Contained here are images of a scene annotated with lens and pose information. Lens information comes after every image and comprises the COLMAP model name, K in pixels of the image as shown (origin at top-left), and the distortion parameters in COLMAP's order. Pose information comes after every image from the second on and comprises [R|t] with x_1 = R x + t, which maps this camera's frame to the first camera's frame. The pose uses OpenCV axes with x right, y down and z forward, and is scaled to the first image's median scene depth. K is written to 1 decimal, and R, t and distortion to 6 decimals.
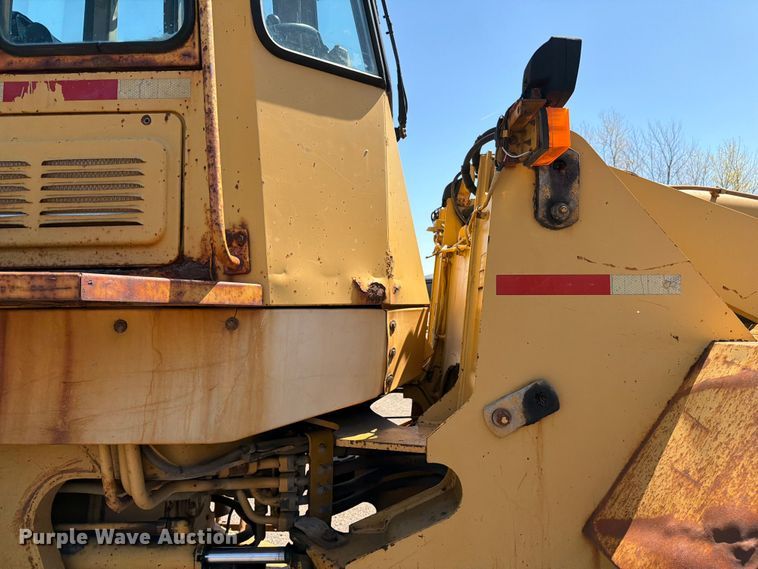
lens RADIAL K [[537.4, 0, 387.8], [0, 537.4, 291.0], [0, 0, 1]] dist [0.034056, -0.055996]
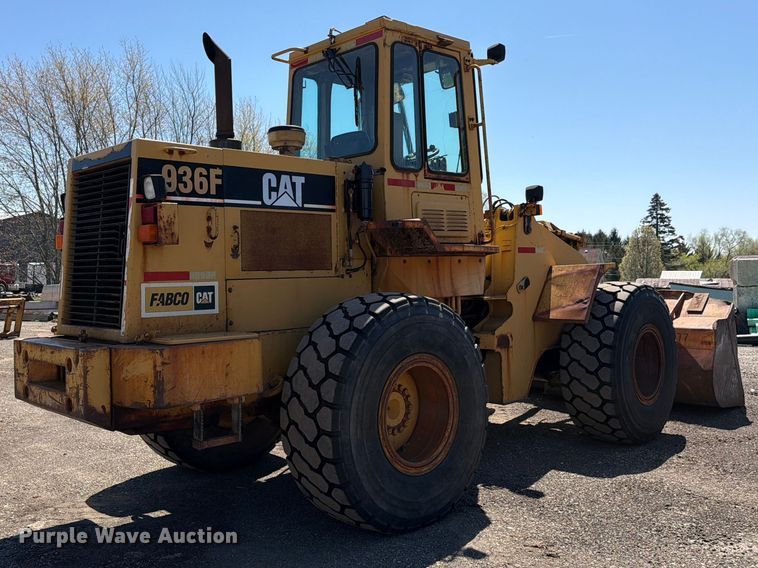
lens RADIAL K [[731.1, 0, 346.8], [0, 731.1, 274.2], [0, 0, 1]] dist [0.080356, 0.000000]
pose [[0.727785, -0.011034, 0.685716, -3.986651], [-0.001890, 0.999835, 0.018093, 0.063342], [-0.685803, -0.014464, 0.727644, -1.752437]]
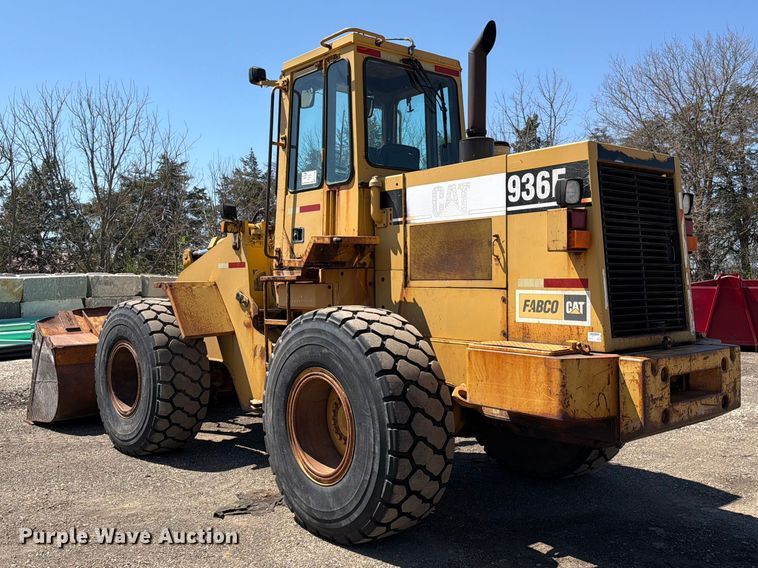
lens RADIAL K [[706.7, 0, 379.2], [0, 706.7, 283.0], [0, 0, 1]] dist [0.104828, 0.000000]
pose [[-0.657993, 0.005027, 0.753007, -4.113656], [-0.003085, 0.999951, -0.009371, 0.175734], [-0.753017, -0.008489, -0.657946, 4.426941]]
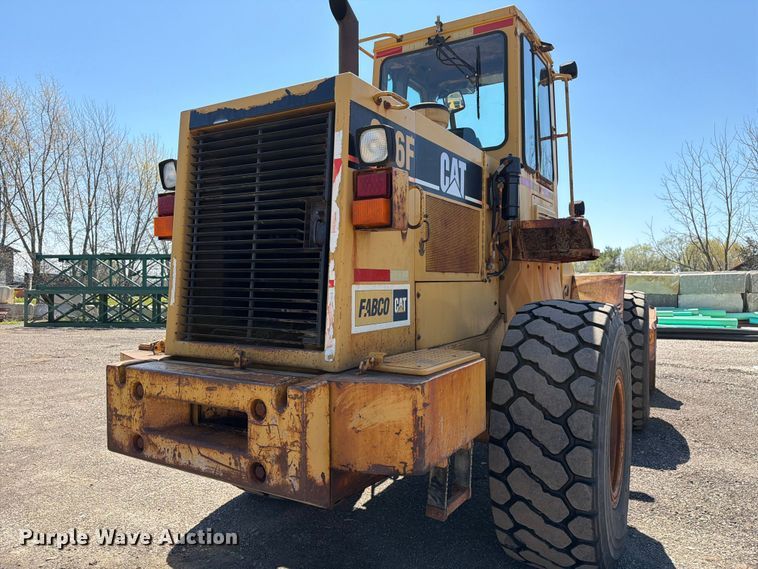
lens RADIAL K [[531.3, 0, 381.8], [0, 531.3, 287.8], [0, 0, 1]] dist [0.059769, -0.073431]
pose [[0.490518, -0.009047, 0.871384, -3.797090], [-0.020692, 0.999543, 0.022025, 0.133482], [-0.871185, -0.028834, 0.490107, 0.271801]]
